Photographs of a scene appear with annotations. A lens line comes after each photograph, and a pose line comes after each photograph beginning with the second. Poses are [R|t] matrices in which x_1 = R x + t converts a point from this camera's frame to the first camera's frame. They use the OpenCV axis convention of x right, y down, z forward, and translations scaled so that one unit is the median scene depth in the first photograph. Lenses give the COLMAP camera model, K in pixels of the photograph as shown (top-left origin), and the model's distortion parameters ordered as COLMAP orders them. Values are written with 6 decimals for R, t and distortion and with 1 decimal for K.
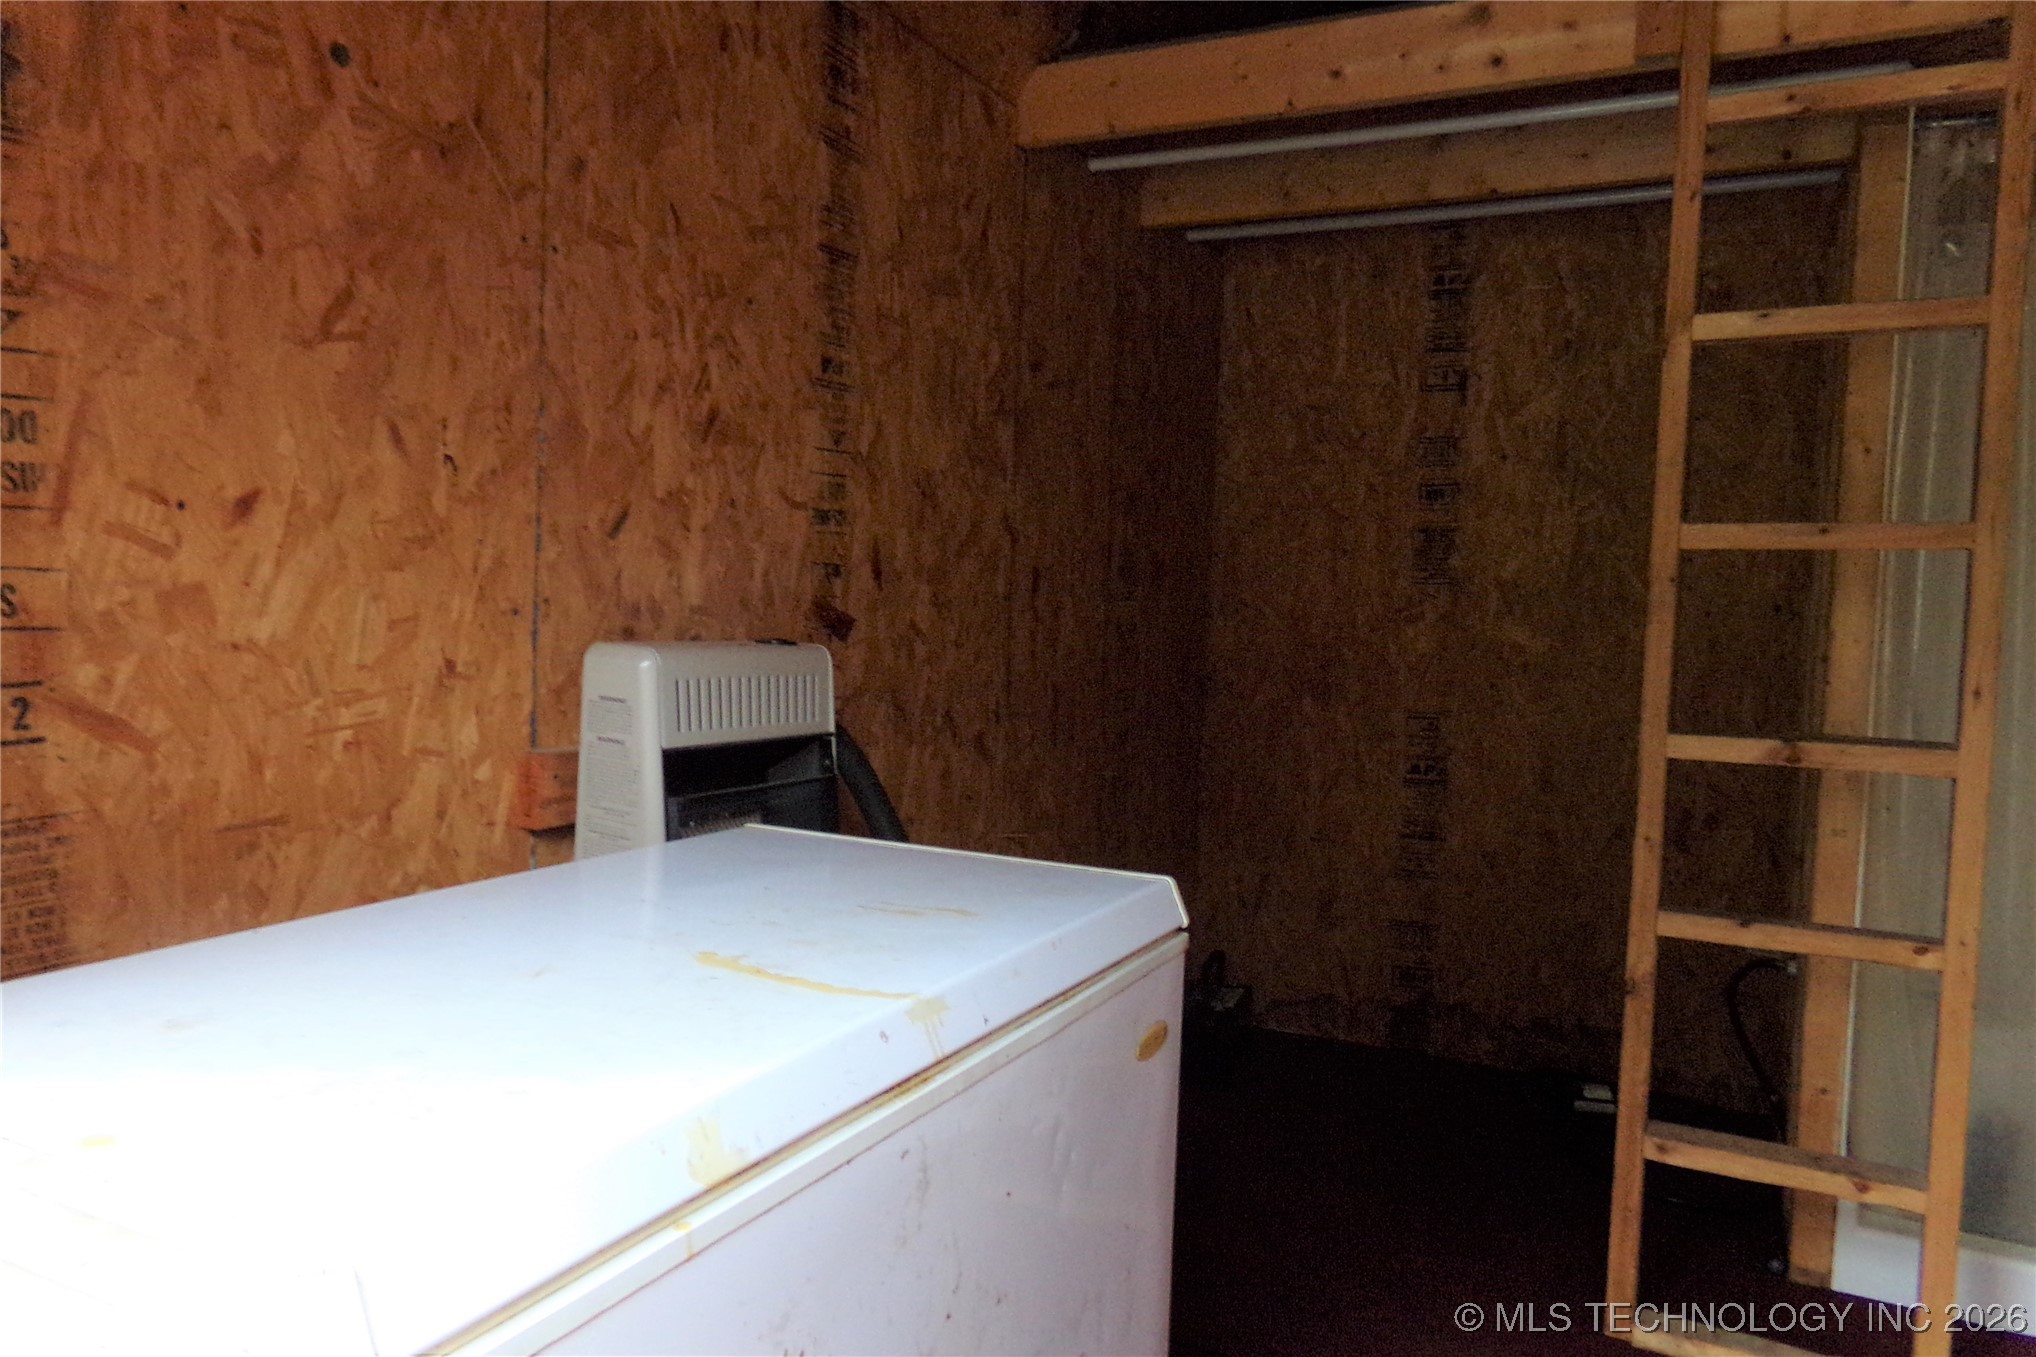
lens RADIAL K [[1363.2, 0, 1018.0], [0, 1363.2, 678.5], [0, 0, 1]] dist [-0.079483, 0.074060]
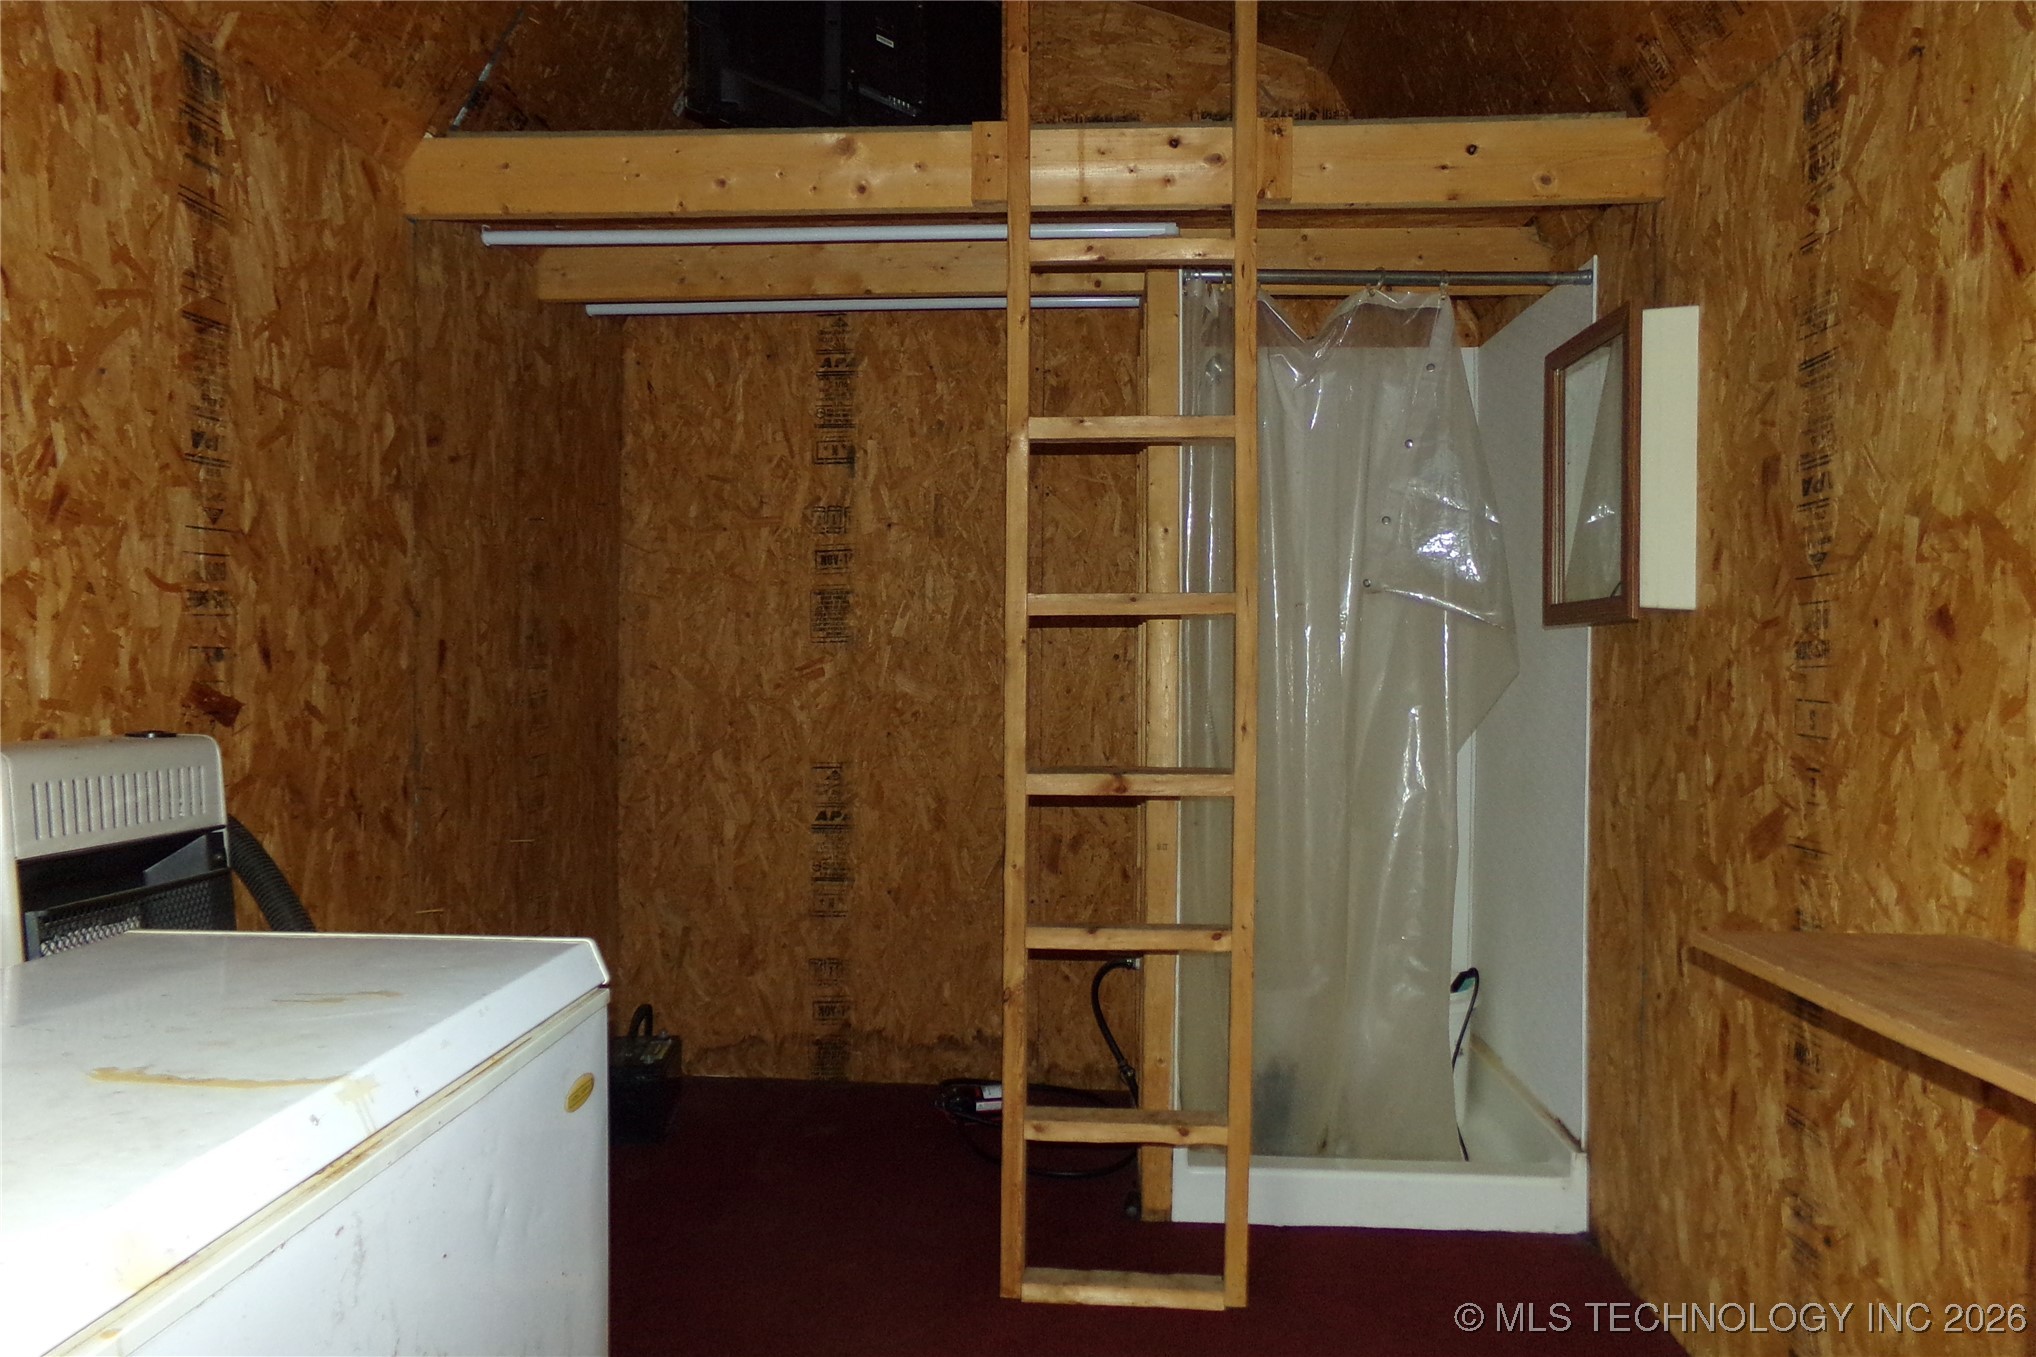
lens RADIAL K [[1439.5, 0, 1014.0], [0, 1439.5, 674.0], [0, 0, 1]] dist [-0.087261, 0.128870]
pose [[0.920480, -0.037747, 0.388962, -0.007210], [0.048404, 0.998672, -0.017631, -0.019941], [-0.387780, 0.035057, 0.921085, -0.128268]]
